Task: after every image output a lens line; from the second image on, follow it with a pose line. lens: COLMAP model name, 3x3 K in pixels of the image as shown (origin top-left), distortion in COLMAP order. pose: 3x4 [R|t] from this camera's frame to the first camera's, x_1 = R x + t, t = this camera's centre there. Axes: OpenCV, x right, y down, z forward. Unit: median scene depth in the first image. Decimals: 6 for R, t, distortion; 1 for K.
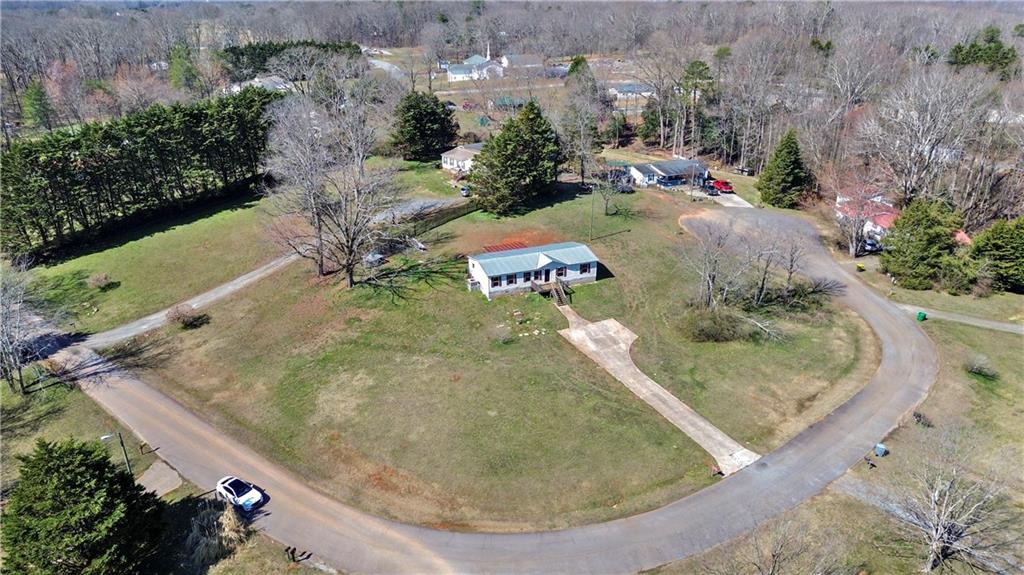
lens RADIAL K [[746.8, 0, 511.4], [0, 746.8, 287.5], [0, 0, 1]] dist [0.056023, -0.005532]
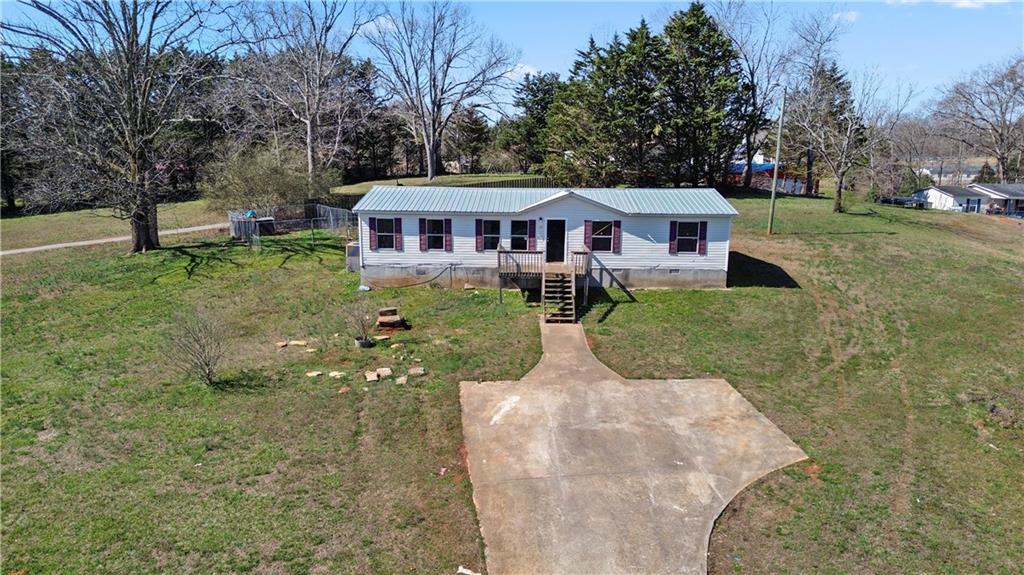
lens RADIAL K [[746.8, 0, 512.9], [0, 746.8, 288.2], [0, 0, 1]] dist [0.056023, -0.005532]
pose [[0.925550, 0.083576, -0.369285, 0.151933], [-0.158391, 0.971355, -0.177147, 0.063351], [0.343902, 0.222450, 0.912276, 0.711876]]
